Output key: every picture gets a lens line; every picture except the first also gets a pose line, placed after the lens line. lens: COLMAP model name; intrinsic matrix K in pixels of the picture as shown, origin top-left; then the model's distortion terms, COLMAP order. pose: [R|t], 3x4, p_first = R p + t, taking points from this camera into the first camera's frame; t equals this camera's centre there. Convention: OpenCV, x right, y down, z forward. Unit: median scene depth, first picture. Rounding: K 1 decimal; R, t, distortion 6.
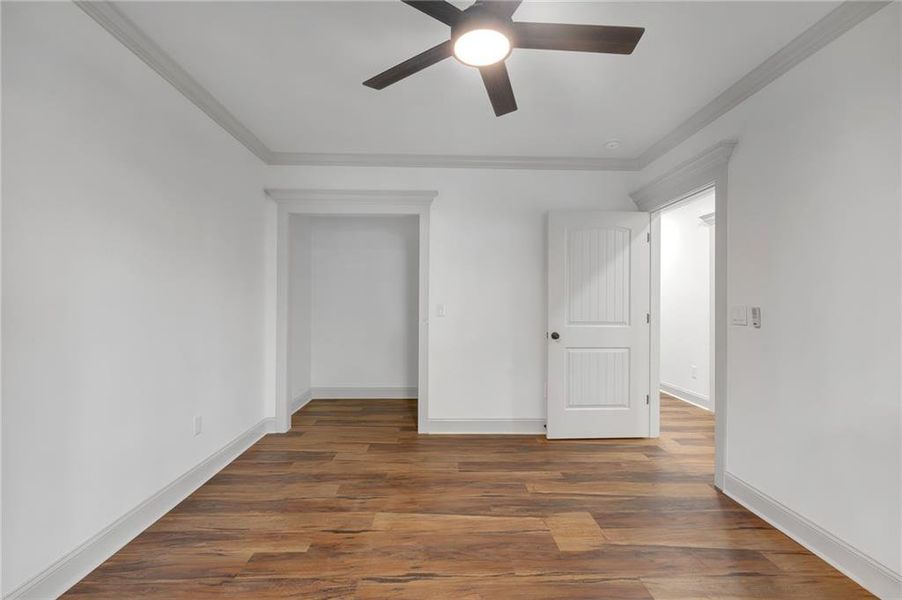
lens RADIAL K [[409.4, 0, 452.8], [0, 409.4, 295.4], [0, 0, 1]] dist [-0.026137, 0.000164]
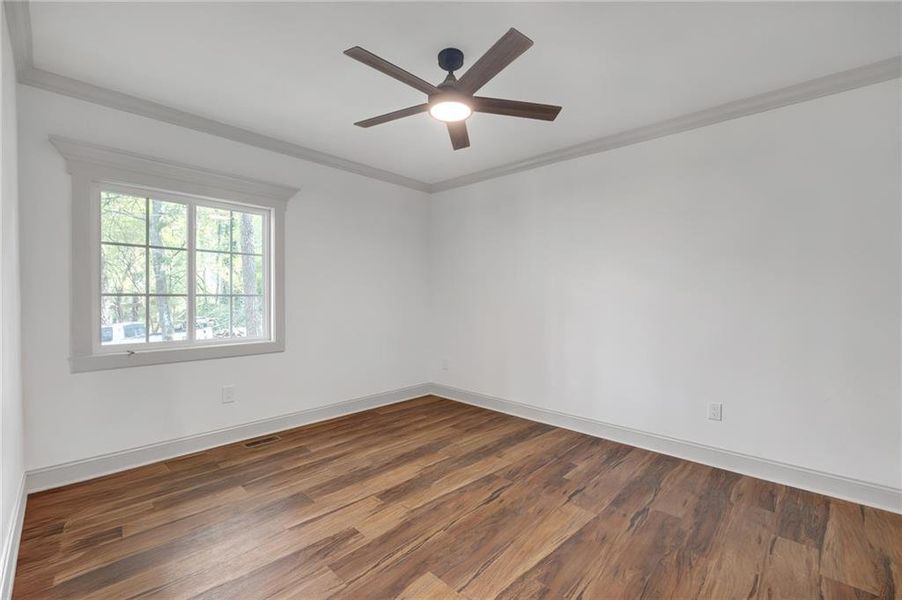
lens RADIAL K [[409.4, 0, 452.8], [0, 409.4, 295.4], [0, 0, 1]] dist [-0.026137, 0.000164]
pose [[-0.740799, -0.012592, -0.671609, 0.786531], [0.002318, 0.999770, -0.021301, 0.023658], [0.671723, -0.017337, -0.740600, 1.599837]]
